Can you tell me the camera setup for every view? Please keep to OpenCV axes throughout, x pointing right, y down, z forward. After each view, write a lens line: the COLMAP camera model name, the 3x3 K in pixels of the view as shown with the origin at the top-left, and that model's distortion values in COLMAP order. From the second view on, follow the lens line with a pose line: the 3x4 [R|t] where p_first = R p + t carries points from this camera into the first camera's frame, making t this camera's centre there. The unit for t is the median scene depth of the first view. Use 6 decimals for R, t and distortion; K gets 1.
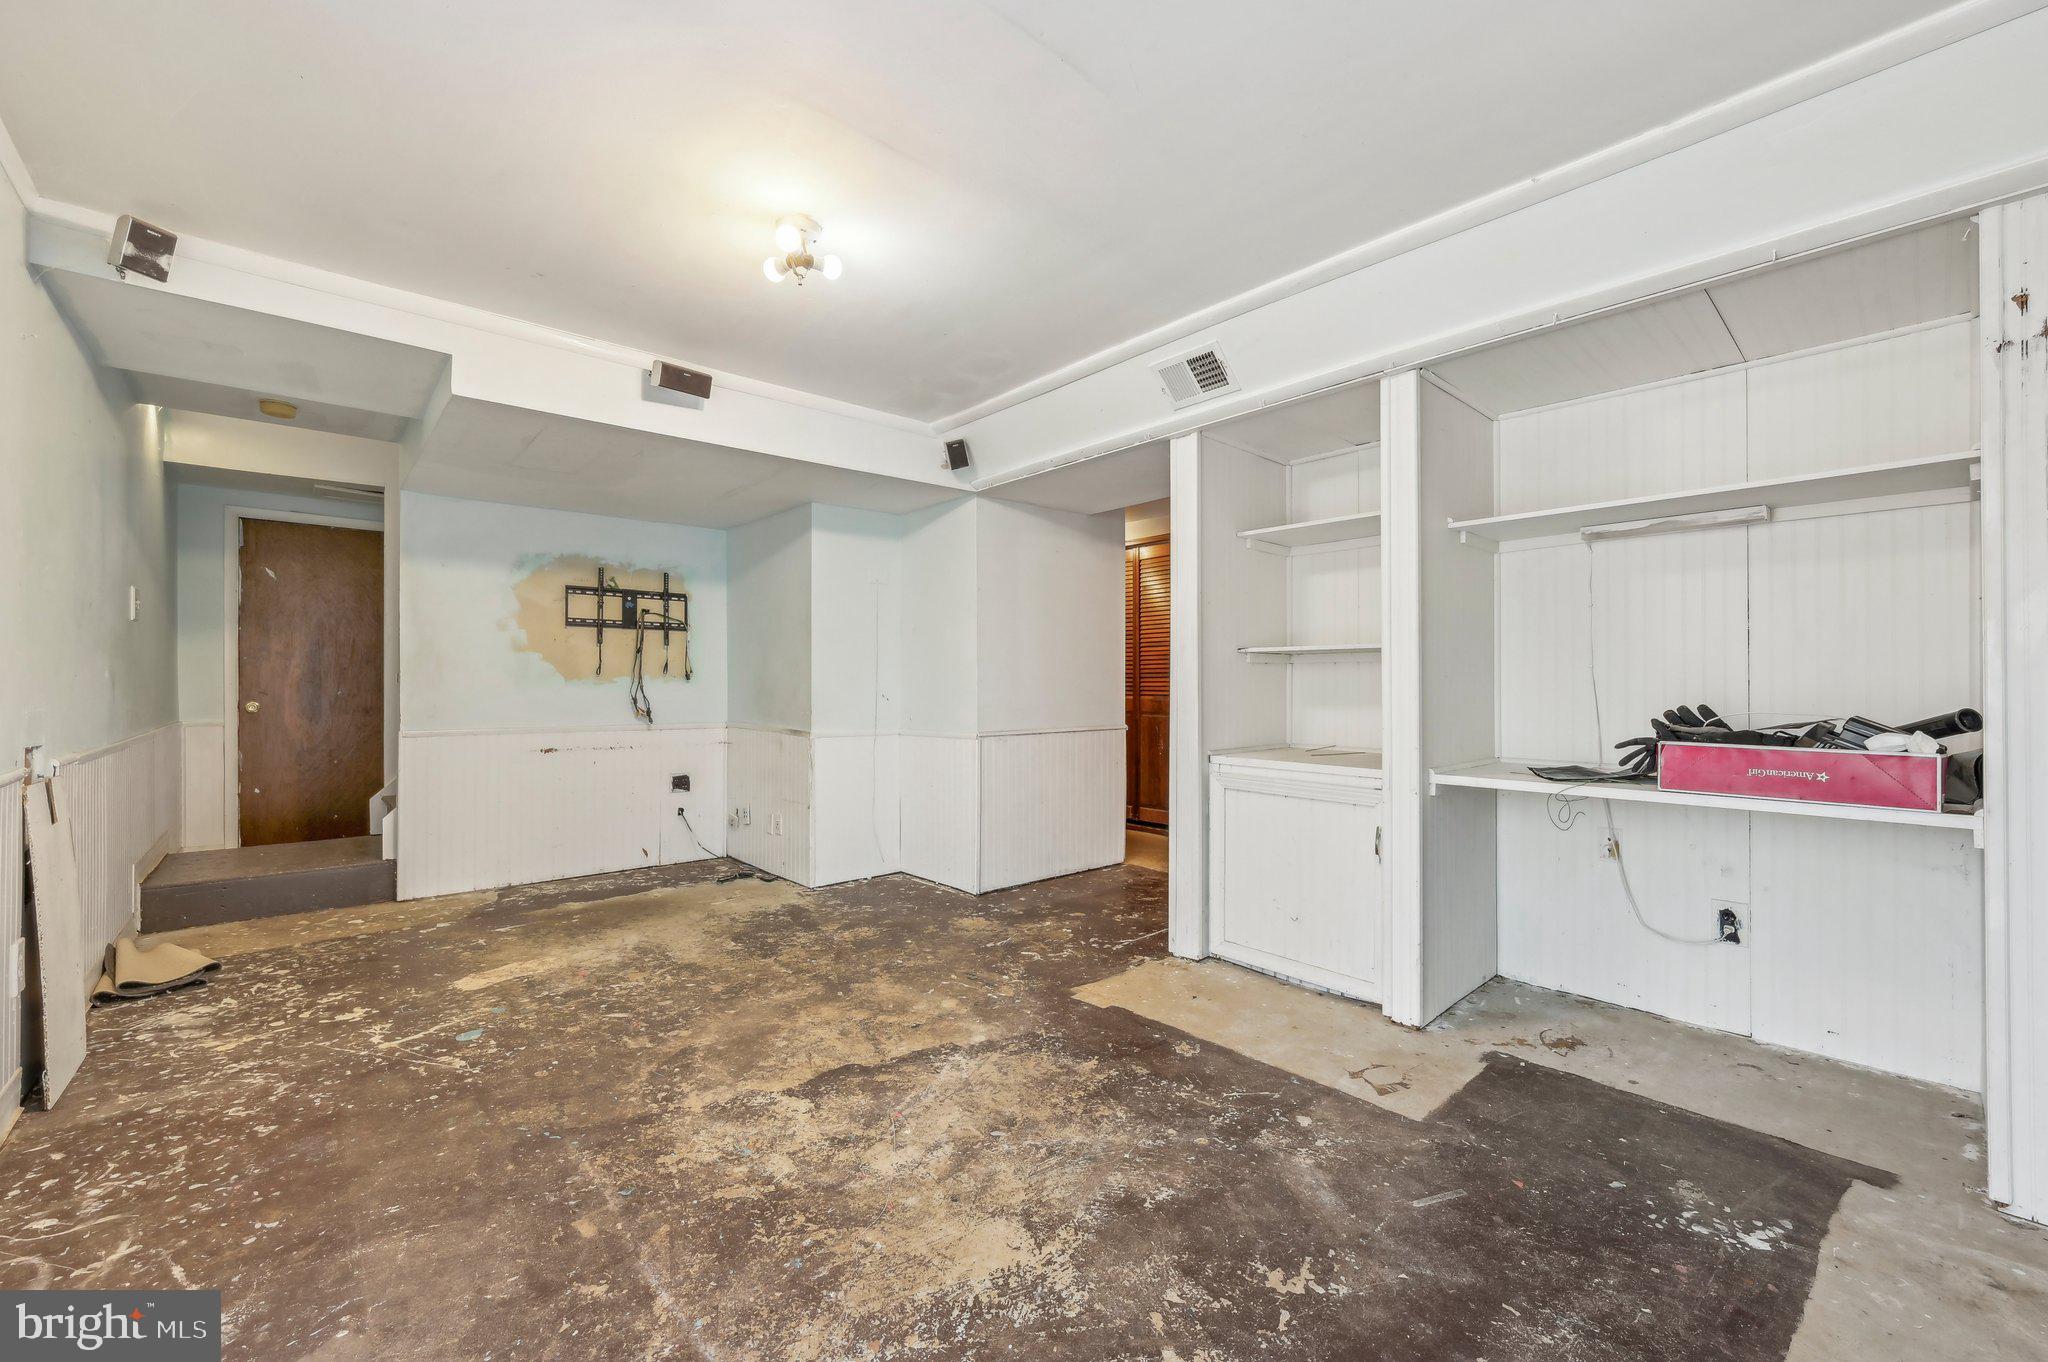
lens RADIAL K [[830.7, 0, 1023.3], [0, 830.7, 676.5], [0, 0, 1]] dist [0.001819, -0.000682]
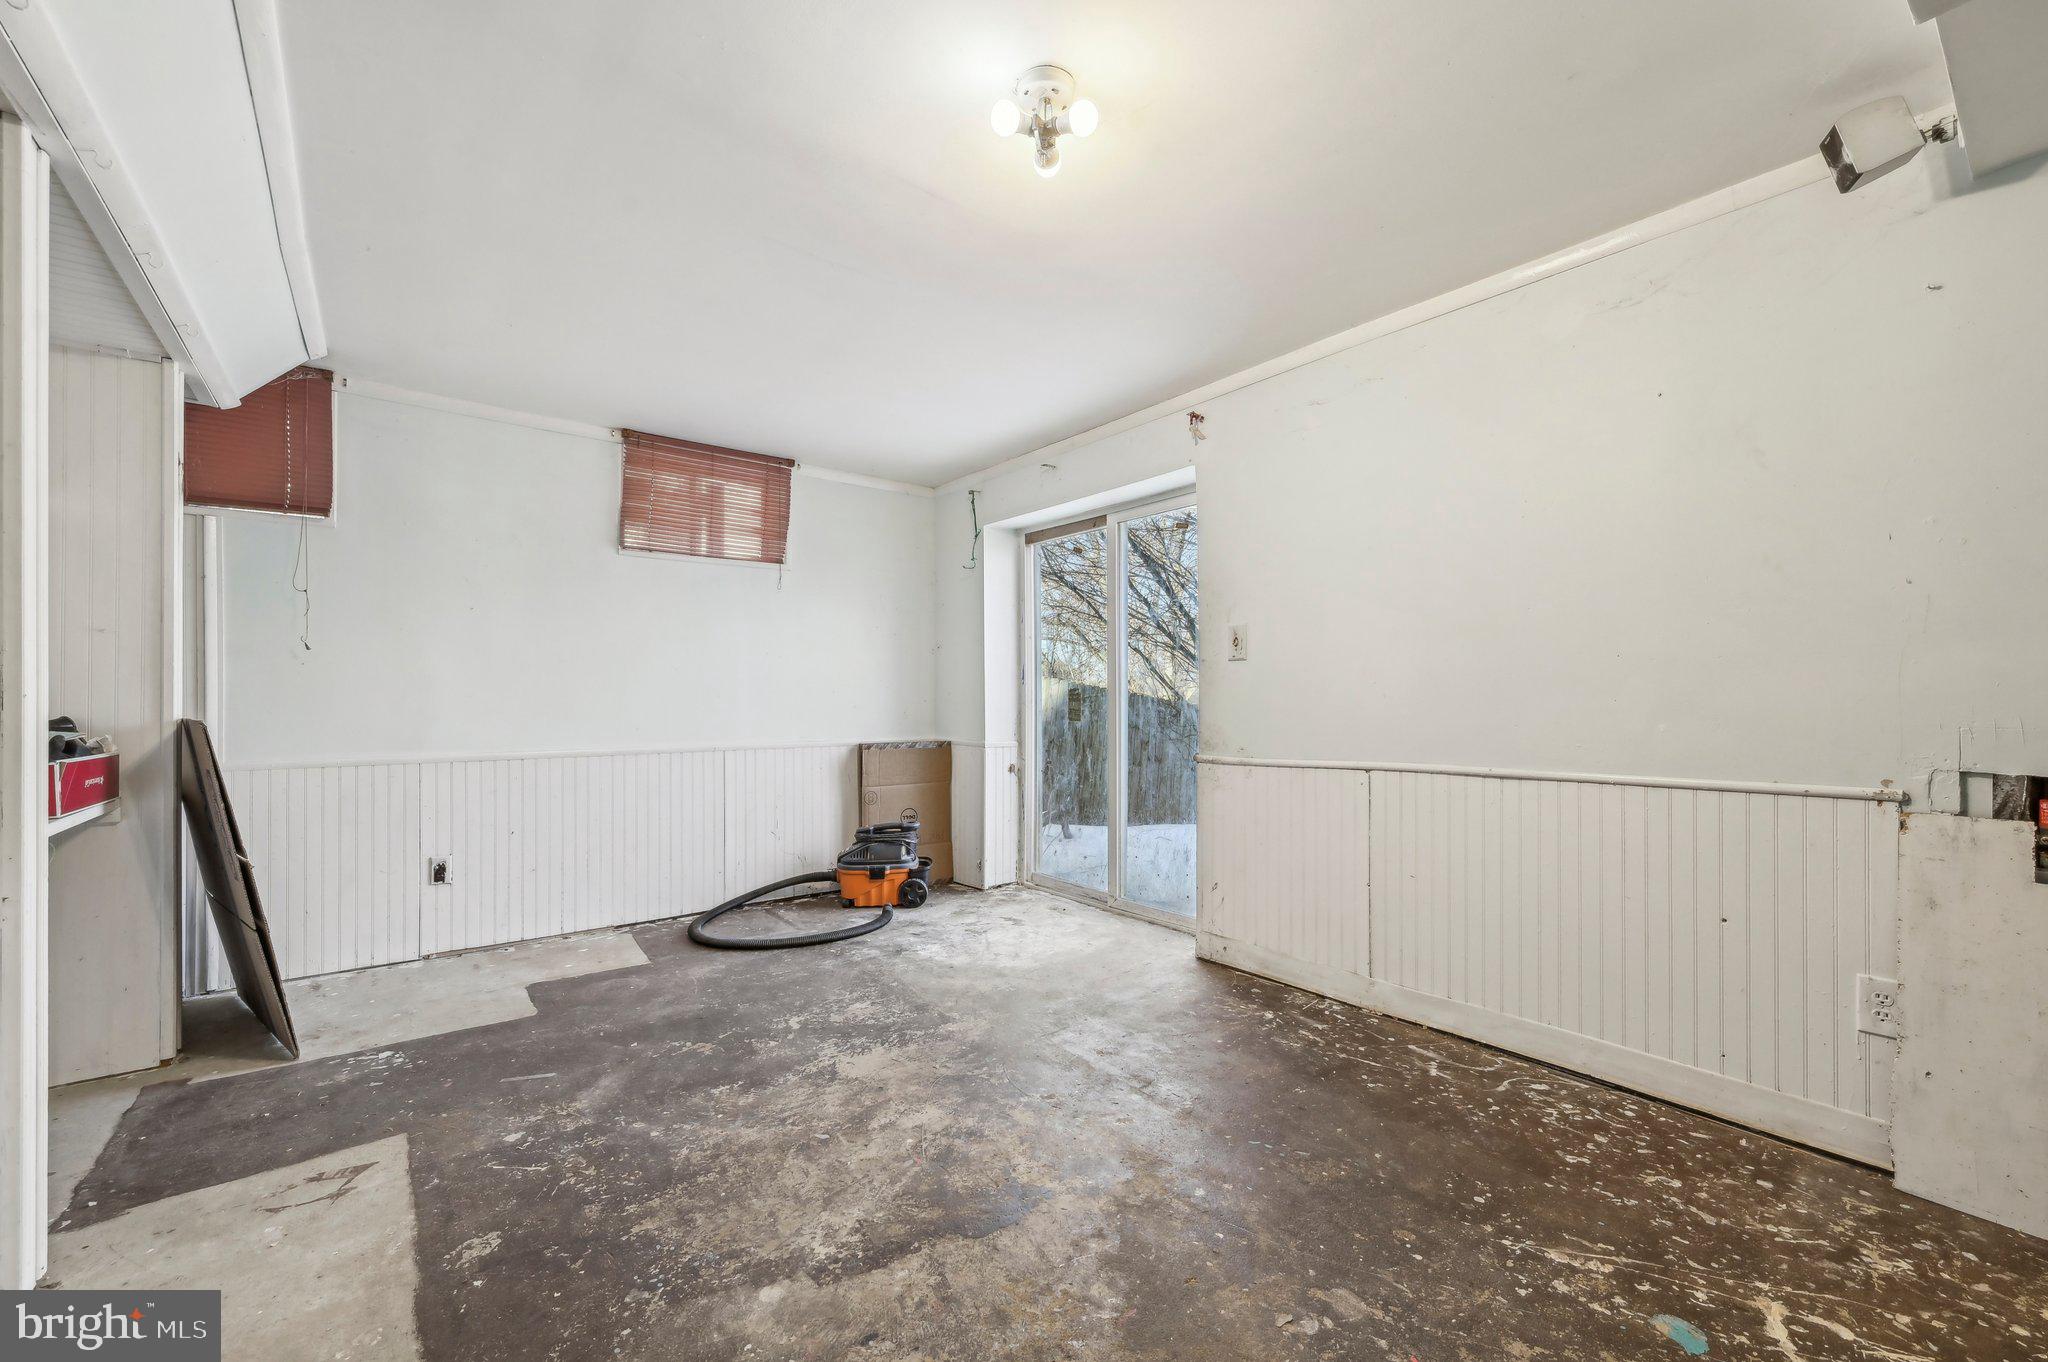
lens RADIAL K [[830.7, 0, 1031.7], [0, 830.7, 701.0], [0, 0, 1]] dist [0.001819, -0.000682]
pose [[-0.998429, 0.003832, 0.055902, -0.292882], [0.003193, 0.999929, -0.011517, 0.022516], [-0.055942, -0.011321, -0.998370, 1.698767]]
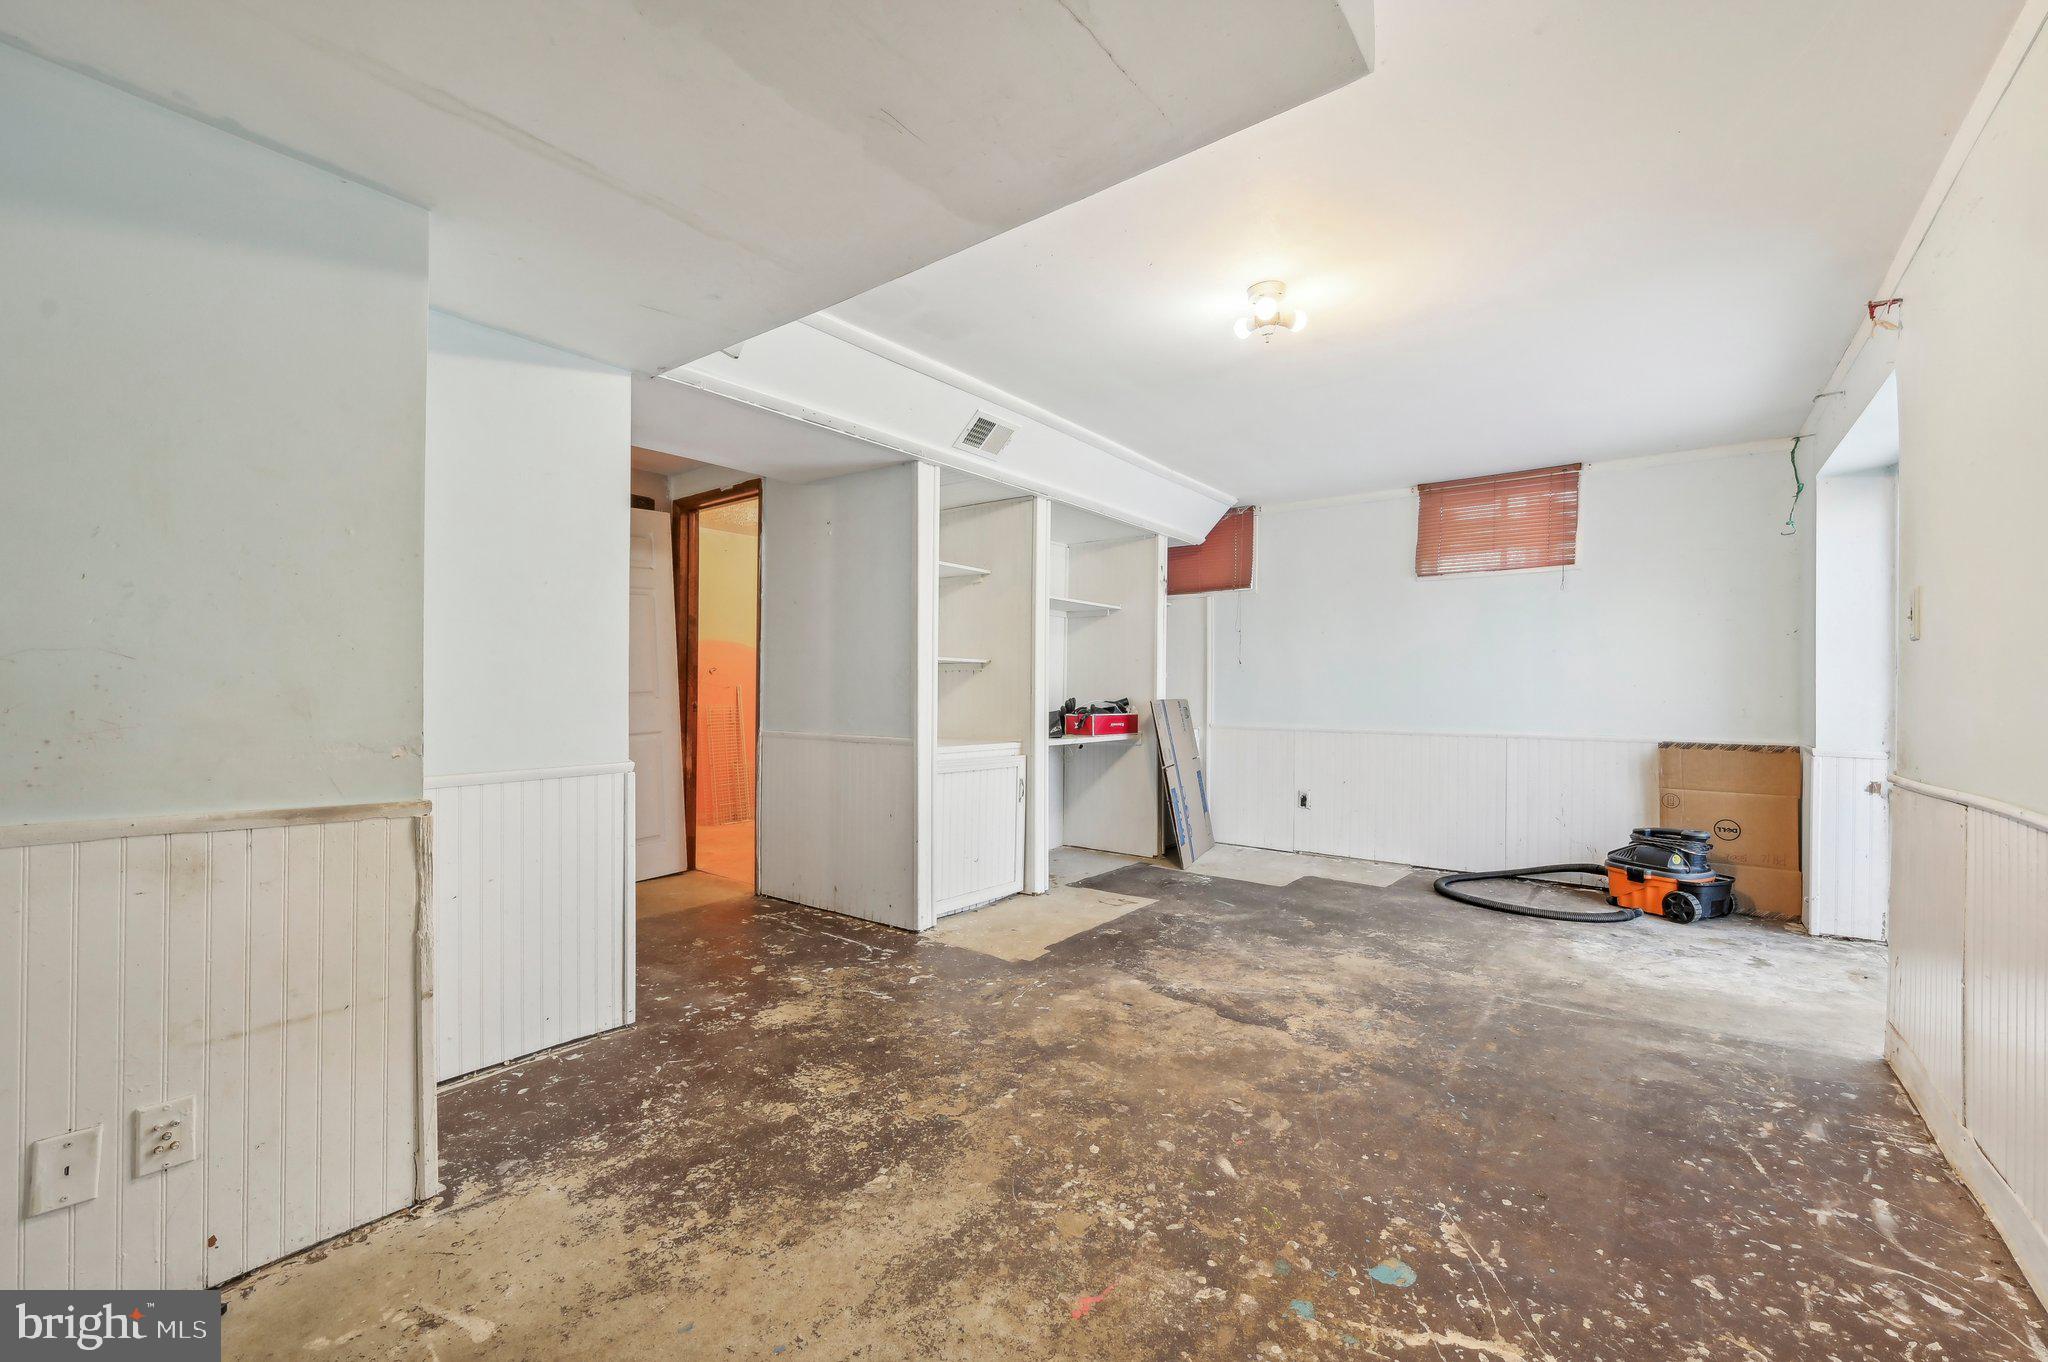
lens RADIAL K [[830.7, 0, 1036.0], [0, 830.7, 690.9], [0, 0, 1]] dist [0.001819, -0.000682]
pose [[-0.196956, -0.000642, 0.980412, -1.297705], [-0.019134, 0.999812, -0.003189, 0.019664], [-0.980226, -0.019387, -0.196931, 1.488175]]
